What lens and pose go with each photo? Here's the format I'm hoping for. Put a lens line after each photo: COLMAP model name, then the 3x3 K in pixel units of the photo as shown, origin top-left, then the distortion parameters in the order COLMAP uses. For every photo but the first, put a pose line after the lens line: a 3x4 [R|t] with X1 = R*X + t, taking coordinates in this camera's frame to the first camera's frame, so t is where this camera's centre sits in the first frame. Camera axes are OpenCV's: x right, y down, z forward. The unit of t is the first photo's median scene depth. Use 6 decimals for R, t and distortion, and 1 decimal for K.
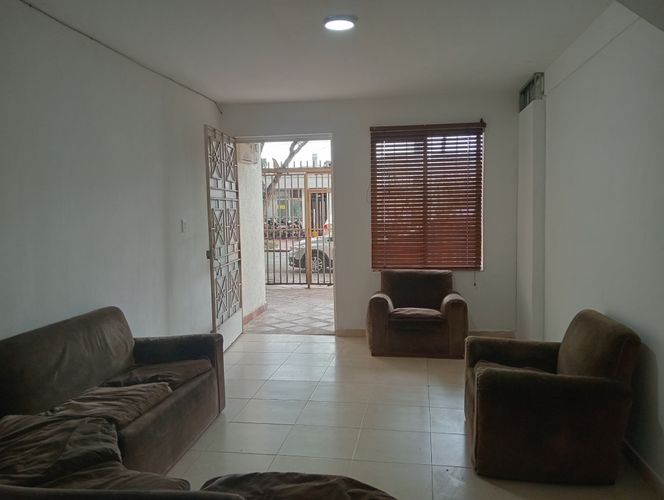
lens RADIAL K [[528.9, 0, 332.0], [0, 528.9, 250.0], [0, 0, 1]] dist [0.066158, -0.159348]
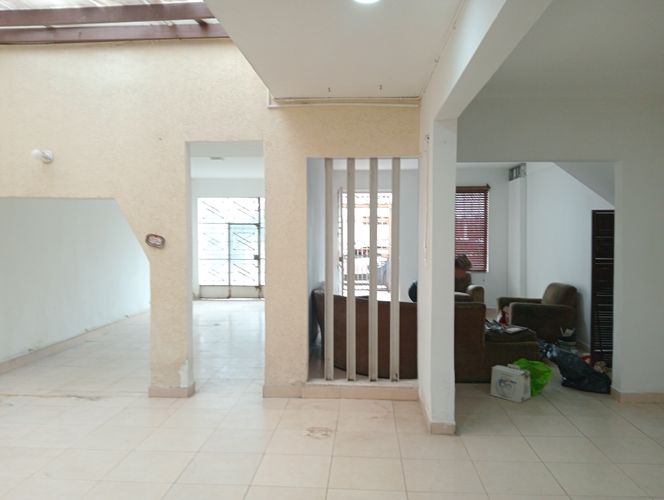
lens RADIAL K [[528.9, 0, 332.0], [0, 528.9, 250.0], [0, 0, 1]] dist [0.066158, -0.159348]
pose [[0.996662, 0.004301, 0.081525, -0.396998], [0.002056, 0.996972, -0.077728, 0.112871], [-0.081613, 0.077636, 0.993636, -0.730312]]
